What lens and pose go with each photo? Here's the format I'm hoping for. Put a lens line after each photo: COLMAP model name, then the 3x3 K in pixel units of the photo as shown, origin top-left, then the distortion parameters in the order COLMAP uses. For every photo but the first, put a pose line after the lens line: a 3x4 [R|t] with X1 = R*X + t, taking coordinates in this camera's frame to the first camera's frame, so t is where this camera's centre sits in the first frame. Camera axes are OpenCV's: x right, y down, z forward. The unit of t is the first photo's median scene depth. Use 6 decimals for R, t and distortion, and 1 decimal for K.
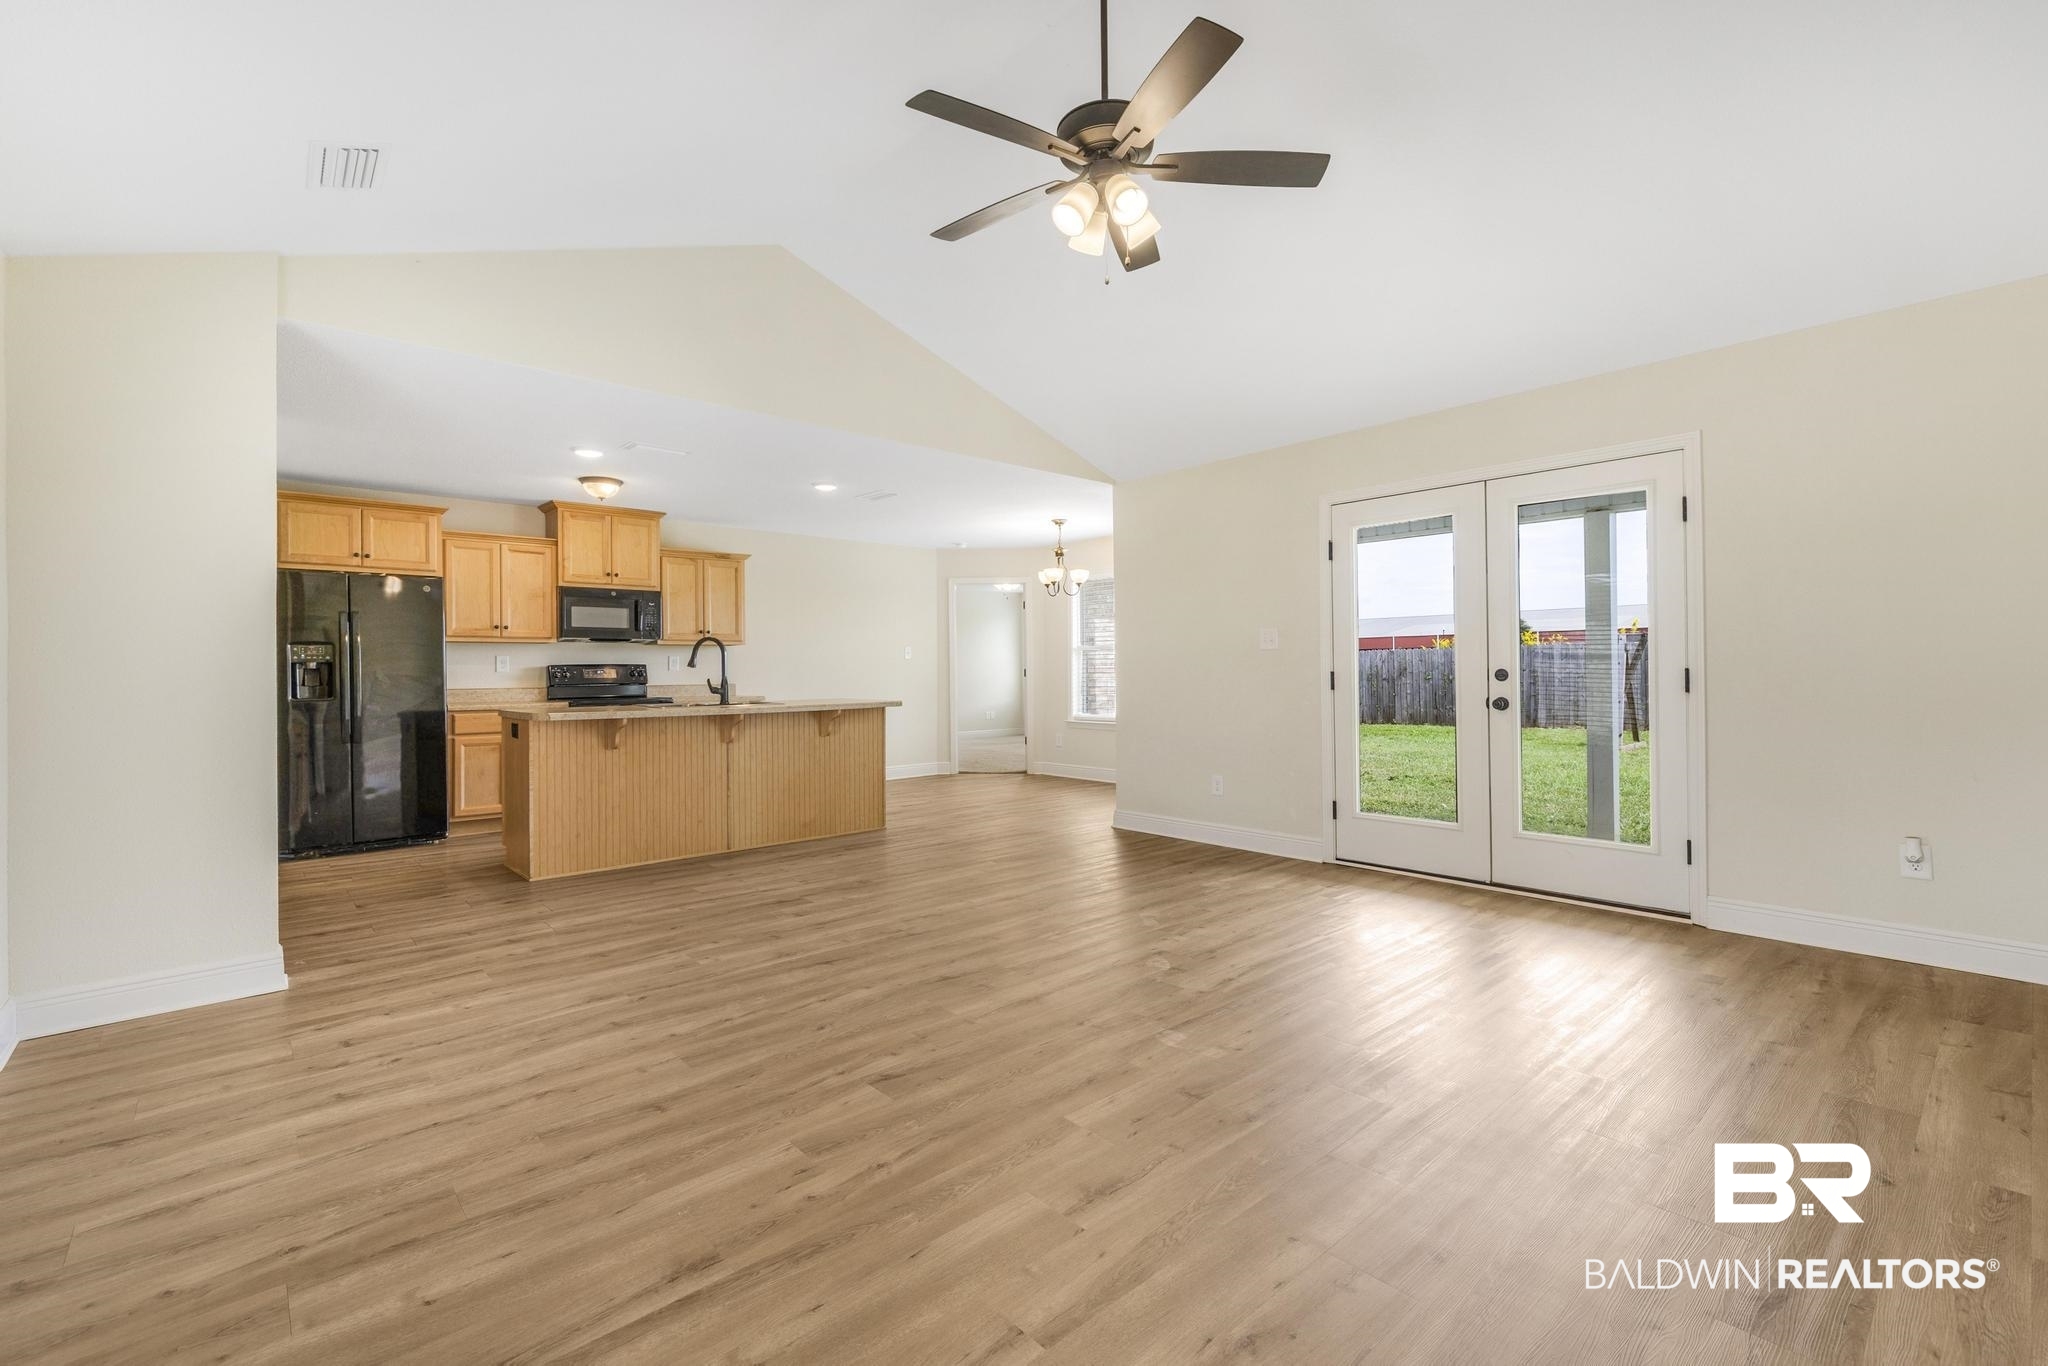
lens RADIAL K [[887.9, 0, 1015.6], [0, 887.9, 665.4], [0, 0, 1]] dist [0.002117, -0.000038]
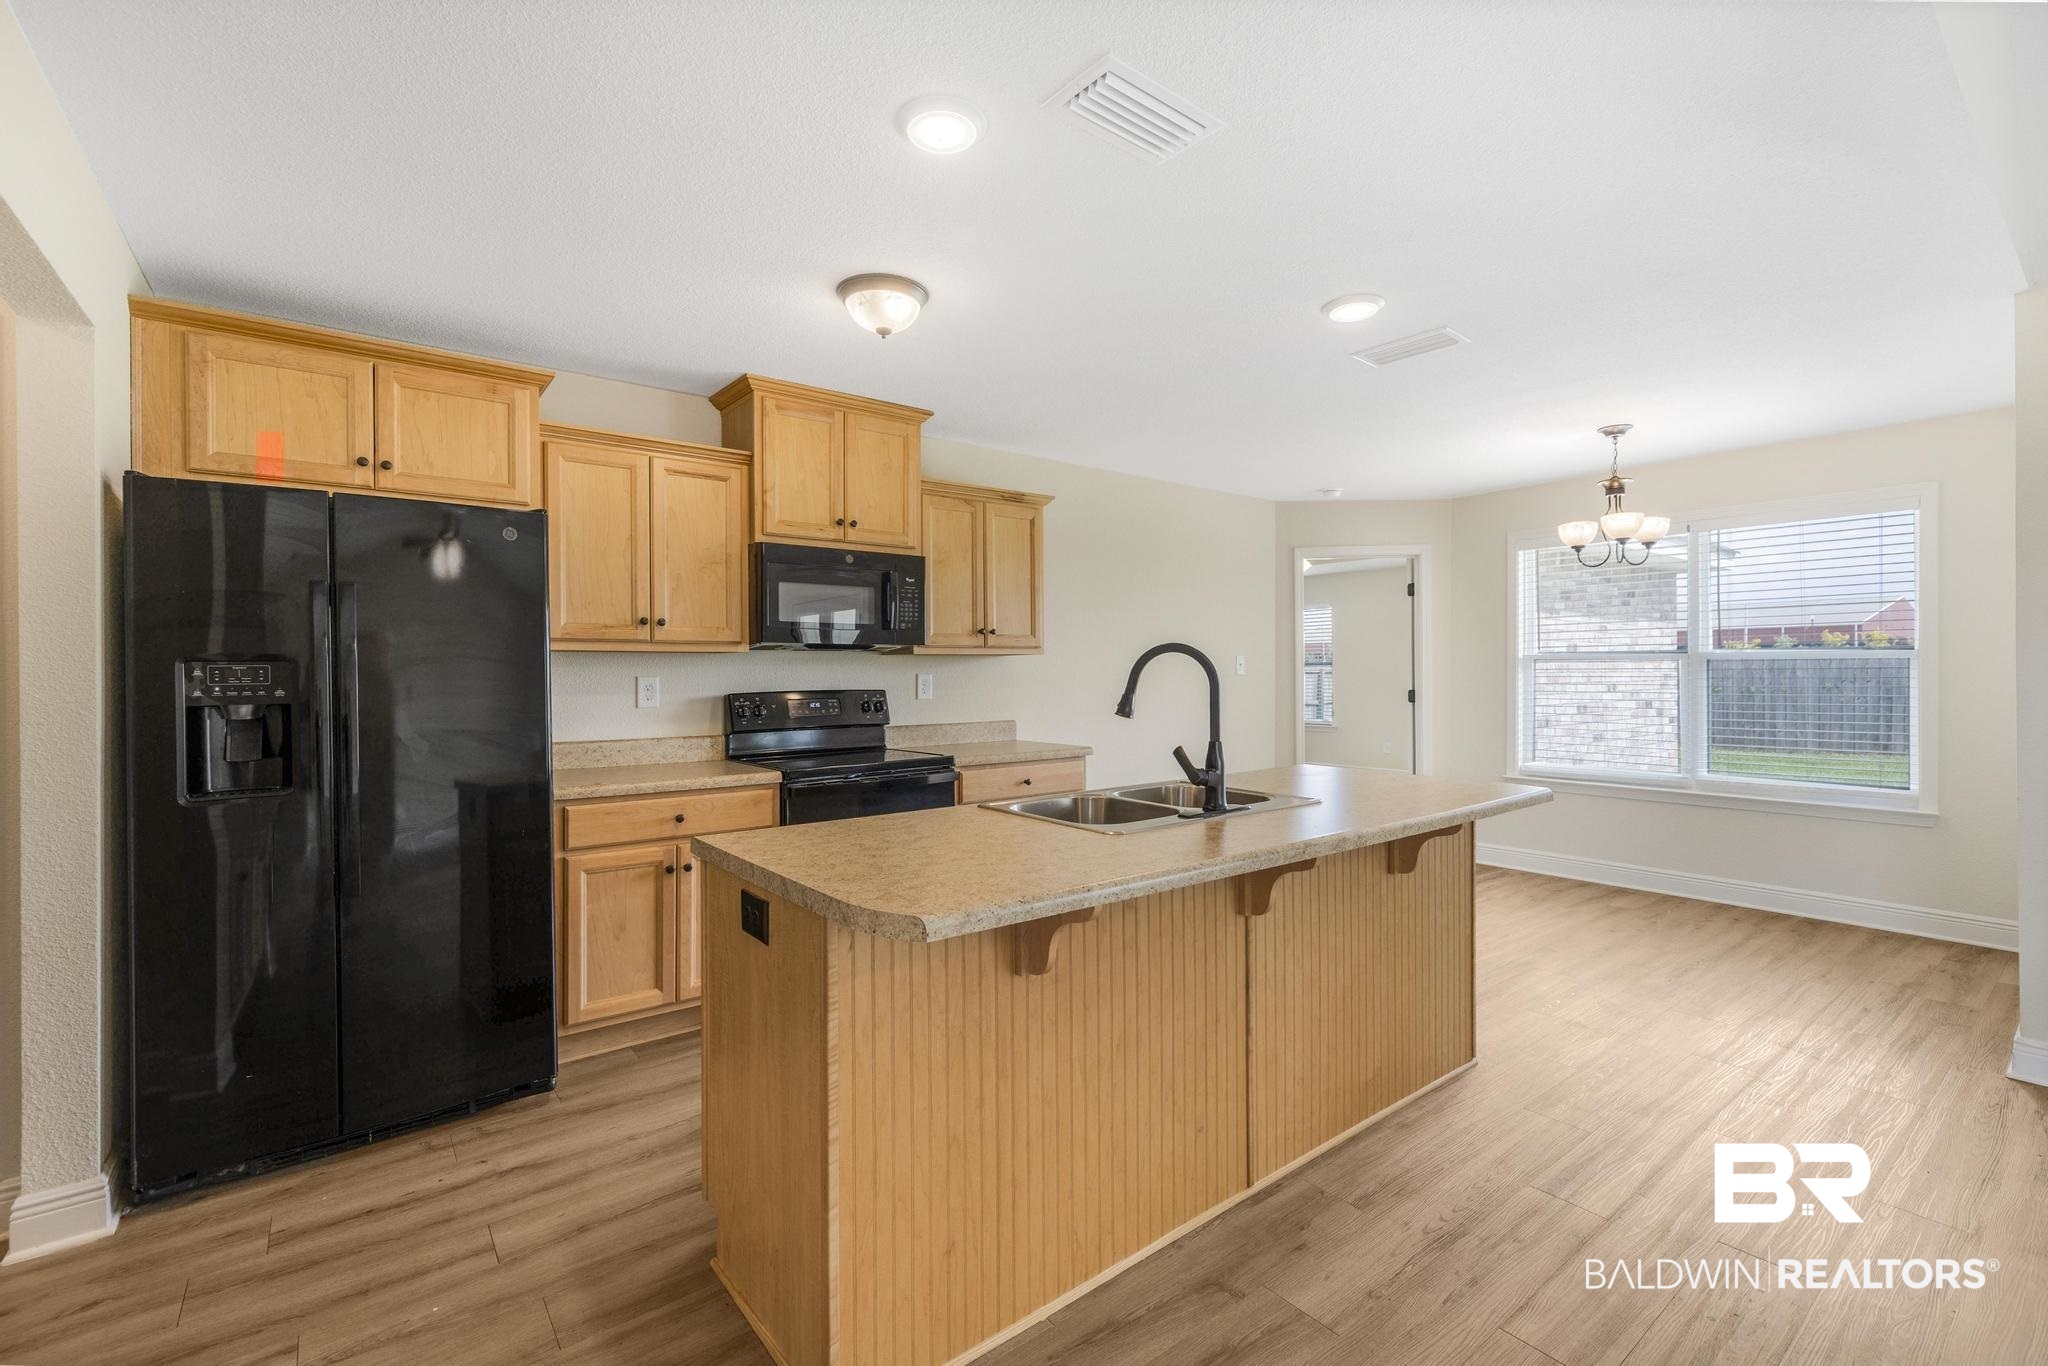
lens RADIAL K [[881.9, 0, 1017.2], [0, 881.9, 675.0], [0, 0, 1]] dist [-0.001997, 0.000000]
pose [[0.997596, 0.001751, -0.069274, -0.497411], [-0.001179, 0.999965, 0.008290, -0.025309], [0.069286, -0.008188, 0.997563, 0.758833]]
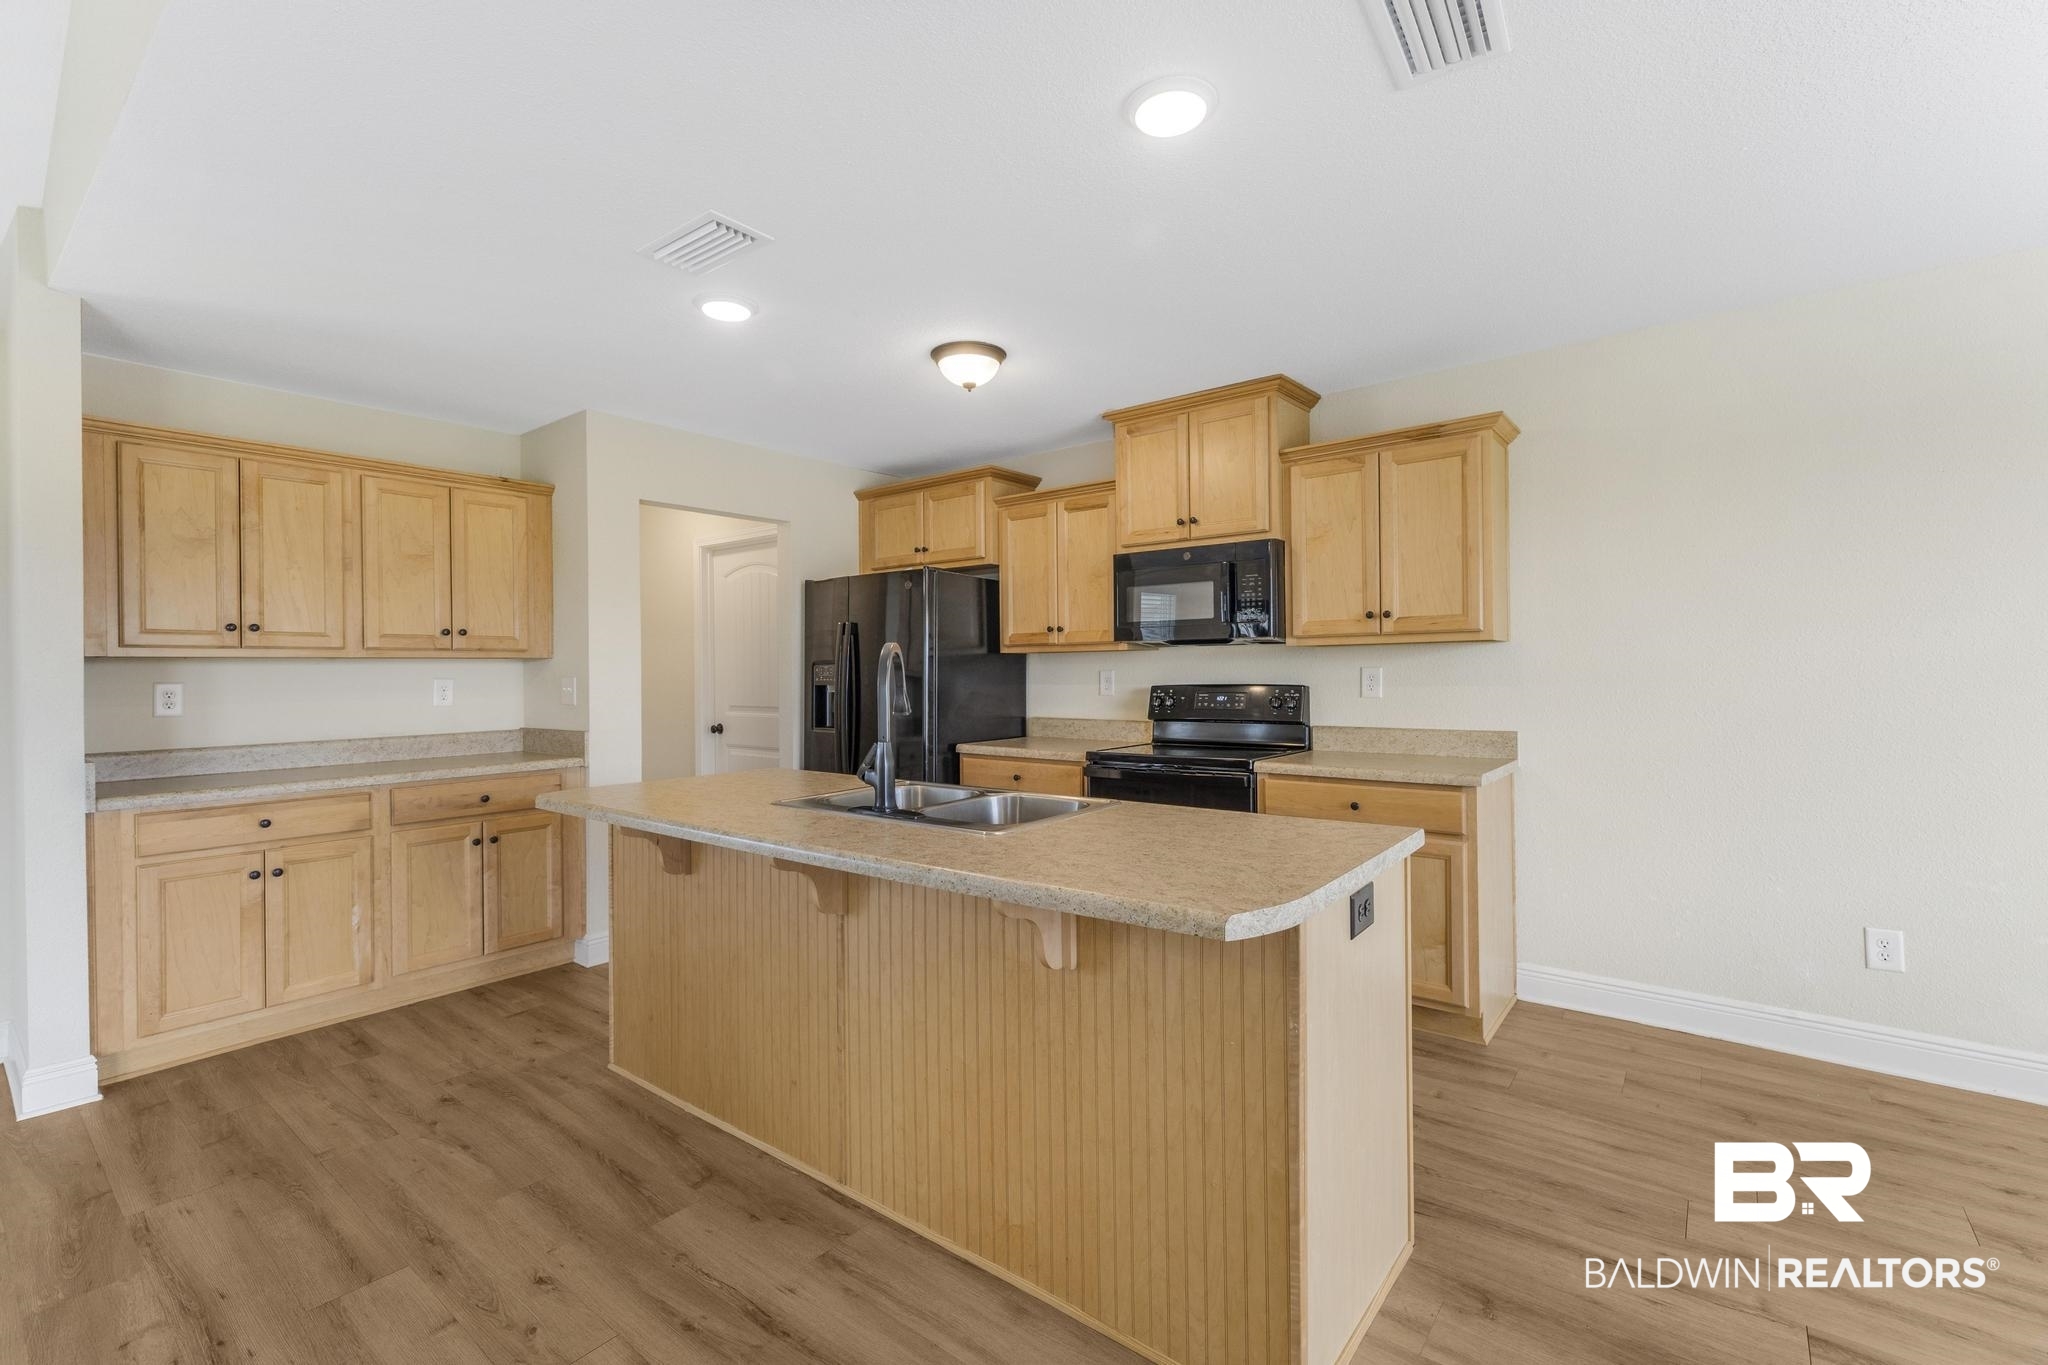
lens RADIAL K [[884.7, 0, 1024.2], [0, 884.7, 674.3], [0, 0, 1]] dist [0.001990, 0.000087]
pose [[0.177595, 0.011025, -0.984042, 0.094194], [0.014897, 0.999793, 0.013890, -0.027938], [0.983991, -0.017126, 0.177394, 1.265353]]
